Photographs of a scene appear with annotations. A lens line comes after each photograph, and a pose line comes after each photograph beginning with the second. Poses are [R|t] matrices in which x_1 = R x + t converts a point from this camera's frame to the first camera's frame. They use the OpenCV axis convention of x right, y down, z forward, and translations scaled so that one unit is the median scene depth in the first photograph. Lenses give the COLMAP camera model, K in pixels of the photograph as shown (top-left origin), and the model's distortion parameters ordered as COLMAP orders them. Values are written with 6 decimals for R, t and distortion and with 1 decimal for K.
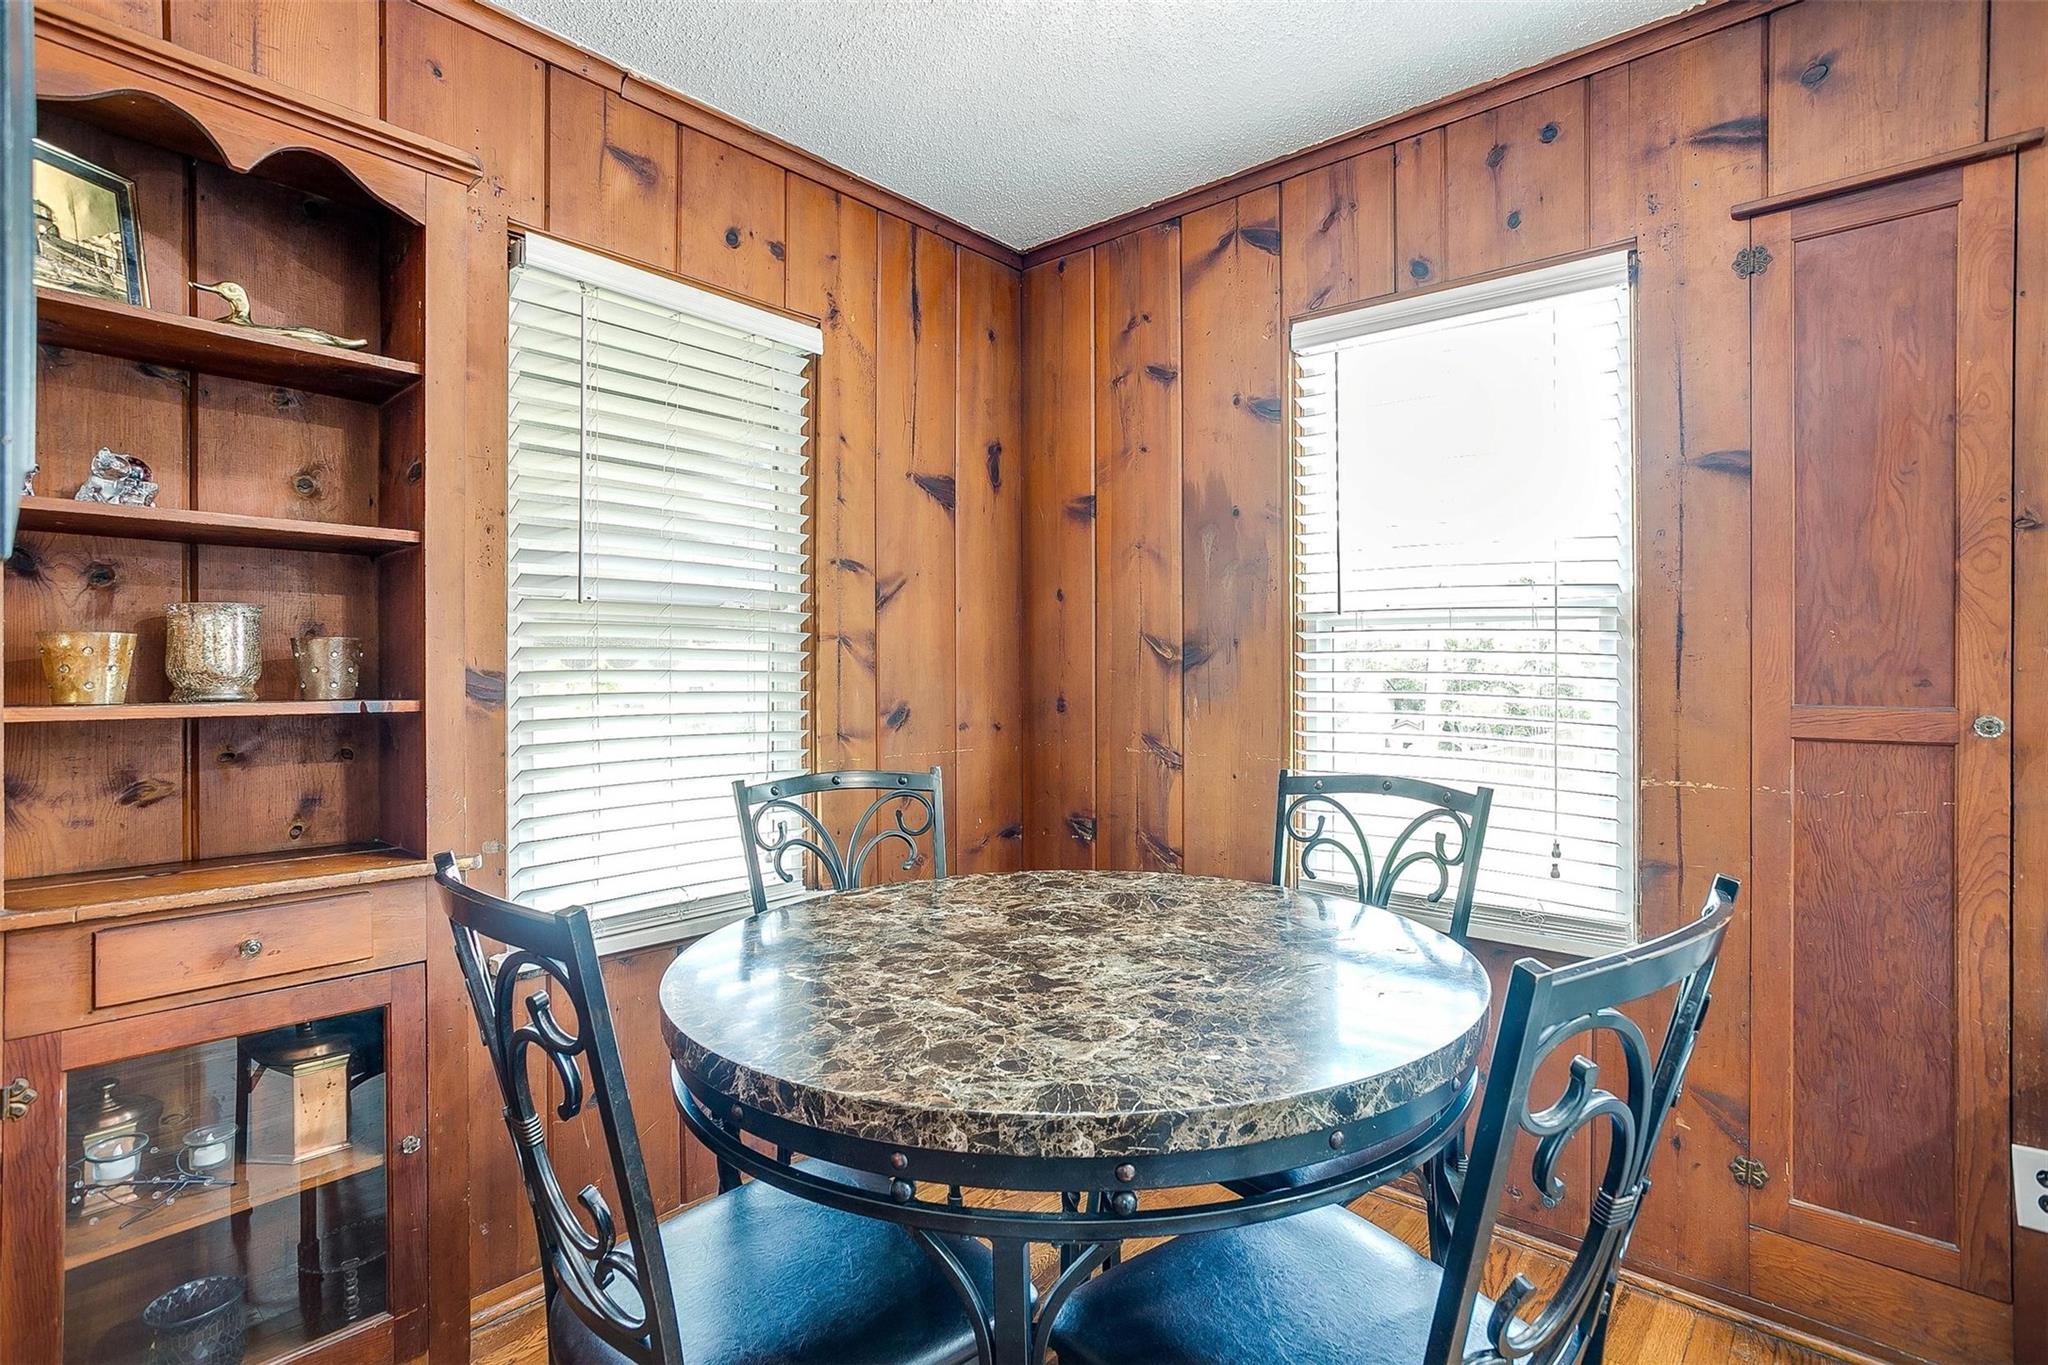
lens RADIAL K [[1003.8, 0, 1022.5], [0, 1003.8, 673.2], [0, 0, 1]] dist [-0.050211, 0.031854]
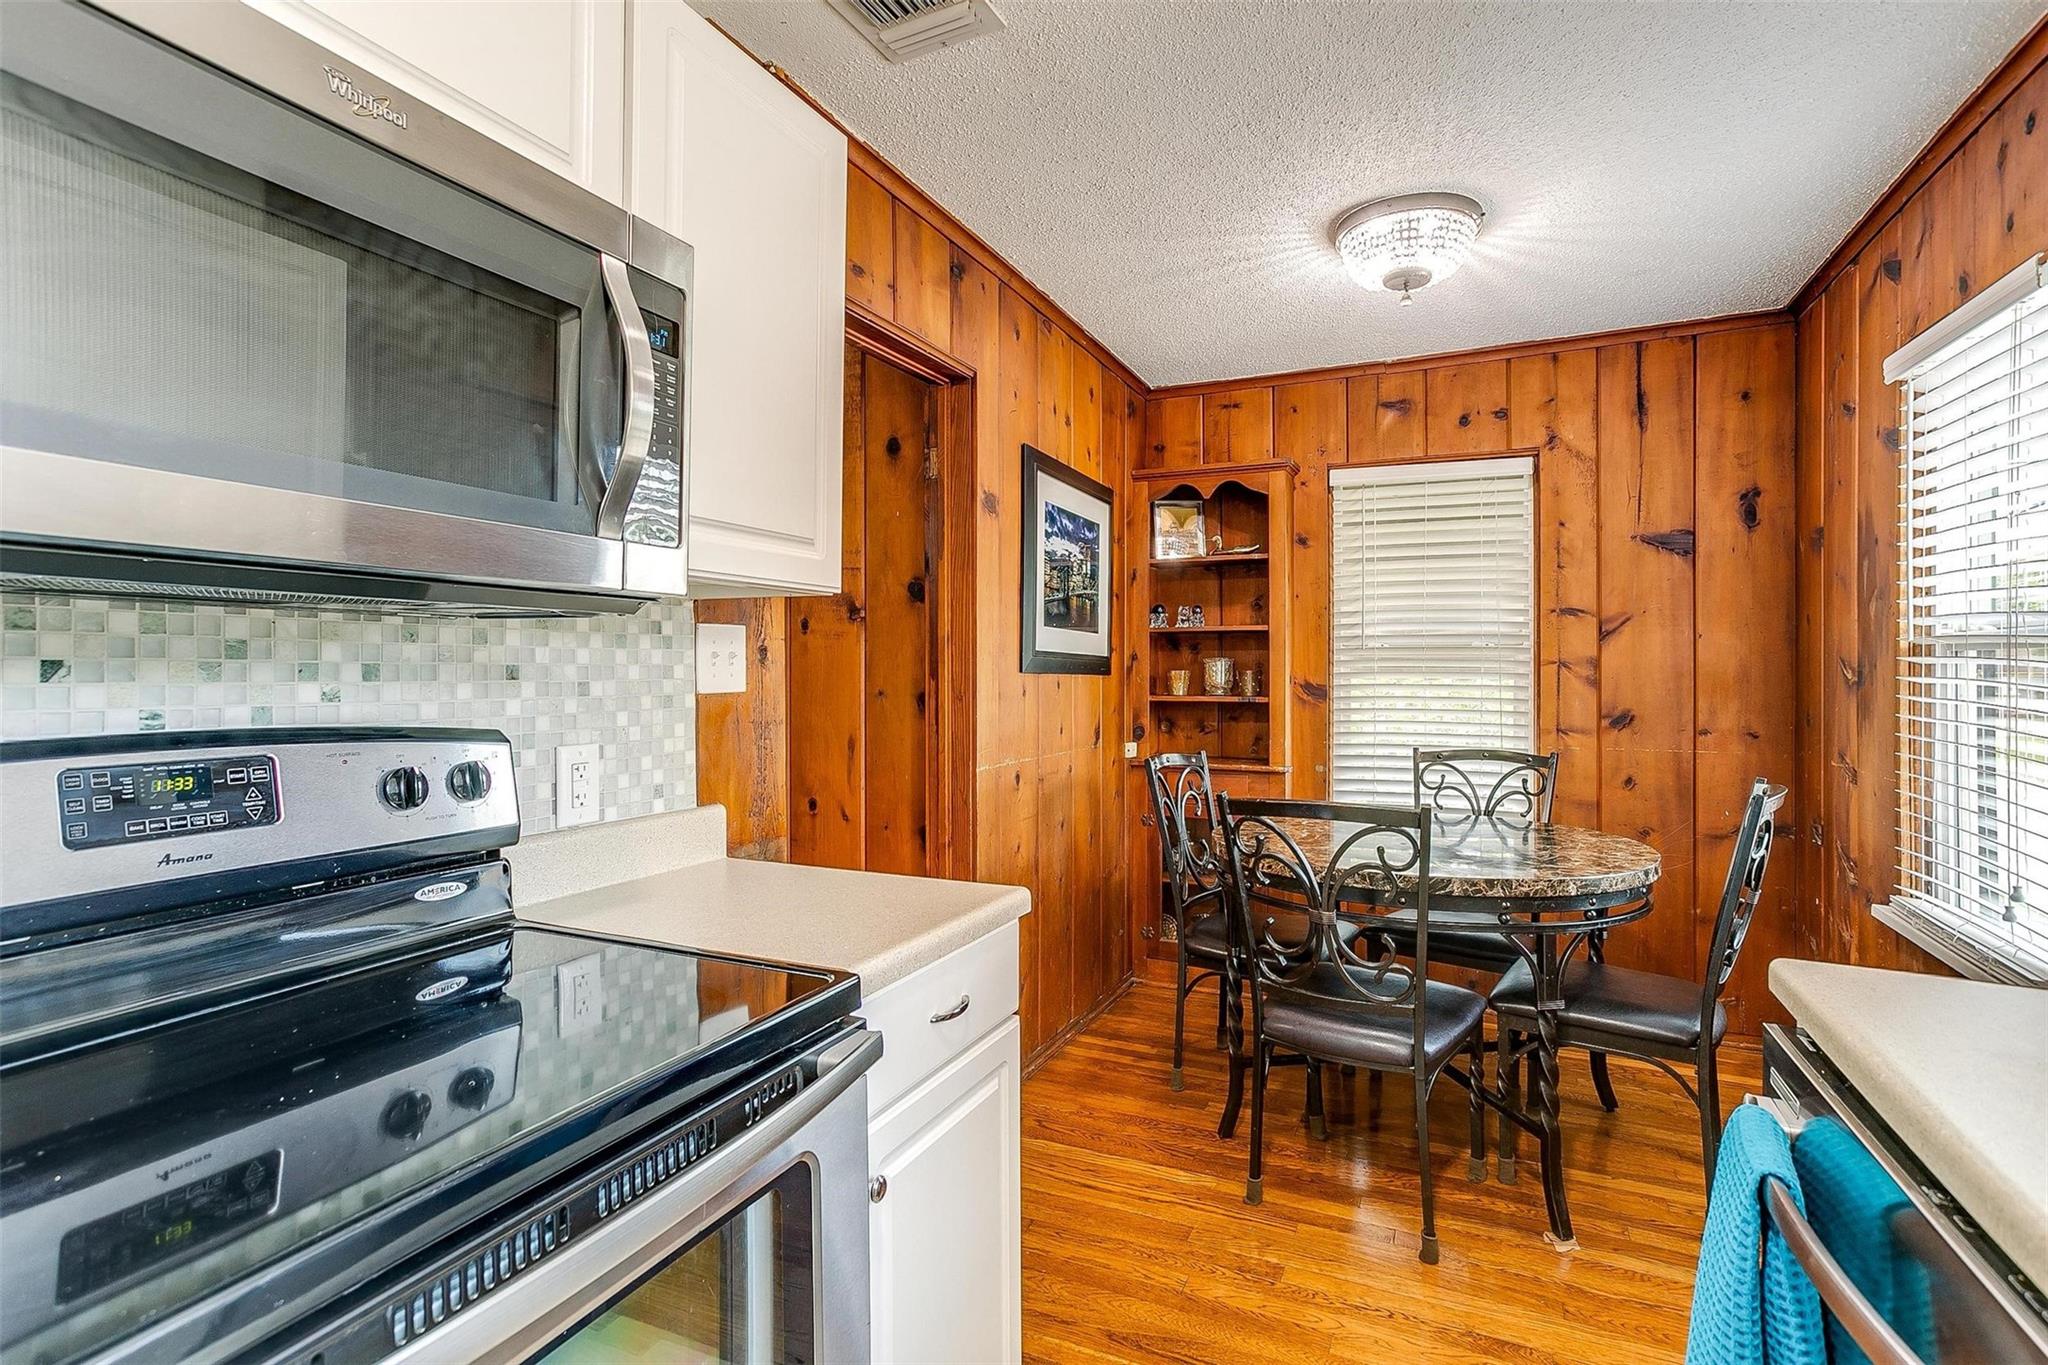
lens RADIAL K [[991.1, 0, 1018.6], [0, 991.1, 667.2], [0, 0, 1]] dist [-0.047427, 0.043185]
pose [[0.271924, 0.001884, -0.962317, 1.541810], [0.000344, 0.999998, 0.002055, -0.051250], [0.962319, -0.000890, 0.271923, -0.213810]]
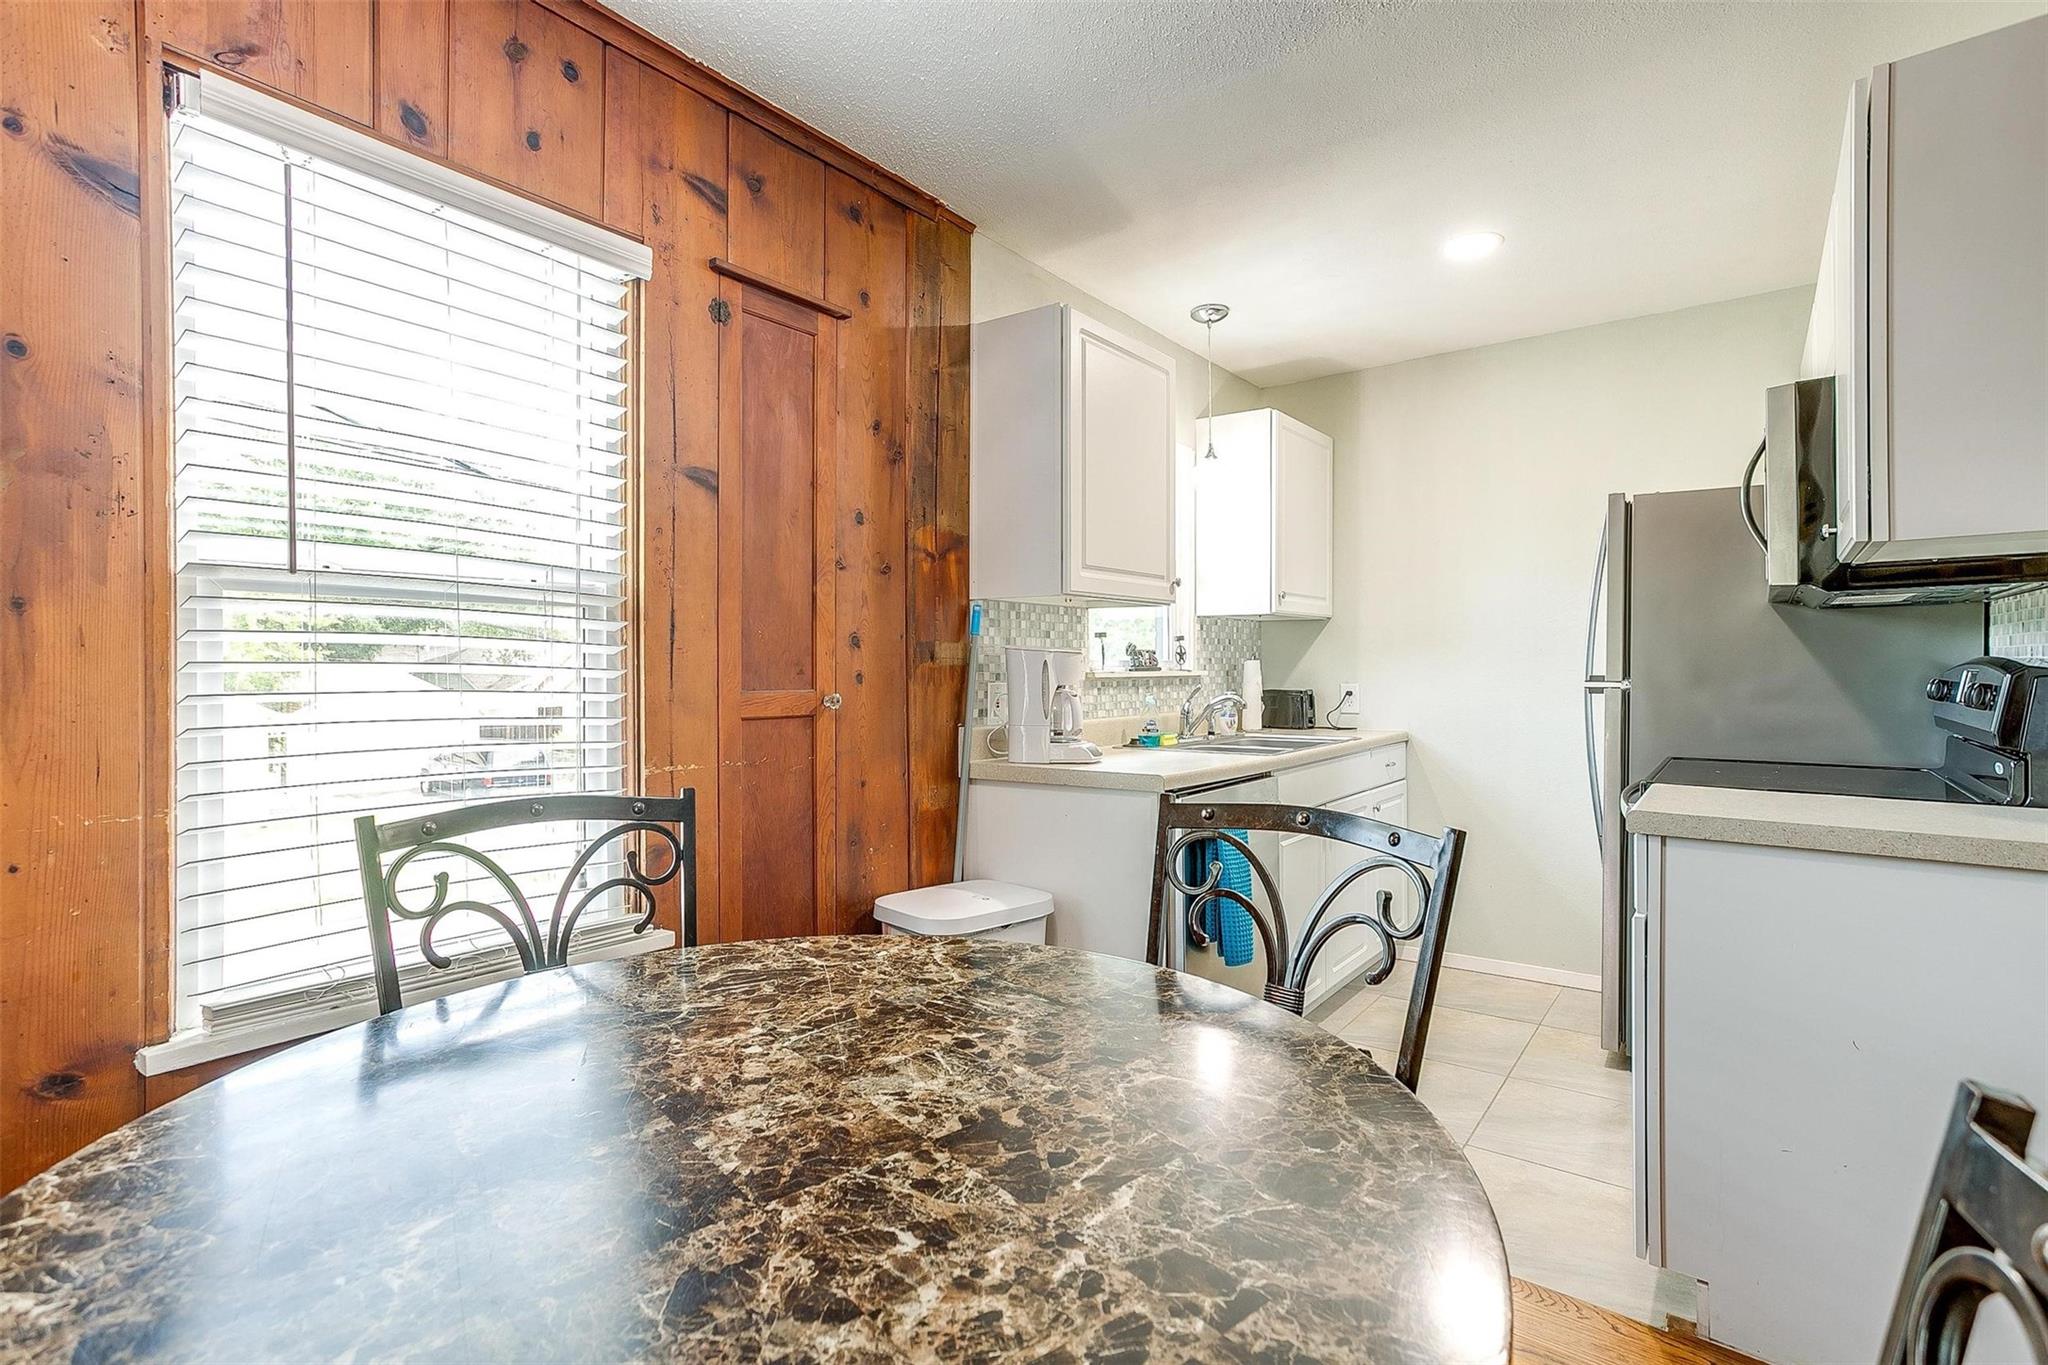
lens RADIAL K [[991.1, 0, 1018.6], [0, 991.1, 667.2], [0, 0, 1]] dist [-0.047427, 0.043185]
pose [[-0.070716, 0.002218, 0.997494, -0.515426], [0.004191, 0.999989, -0.001926, 0.007522], [-0.997488, 0.004044, -0.070724, 0.852668]]
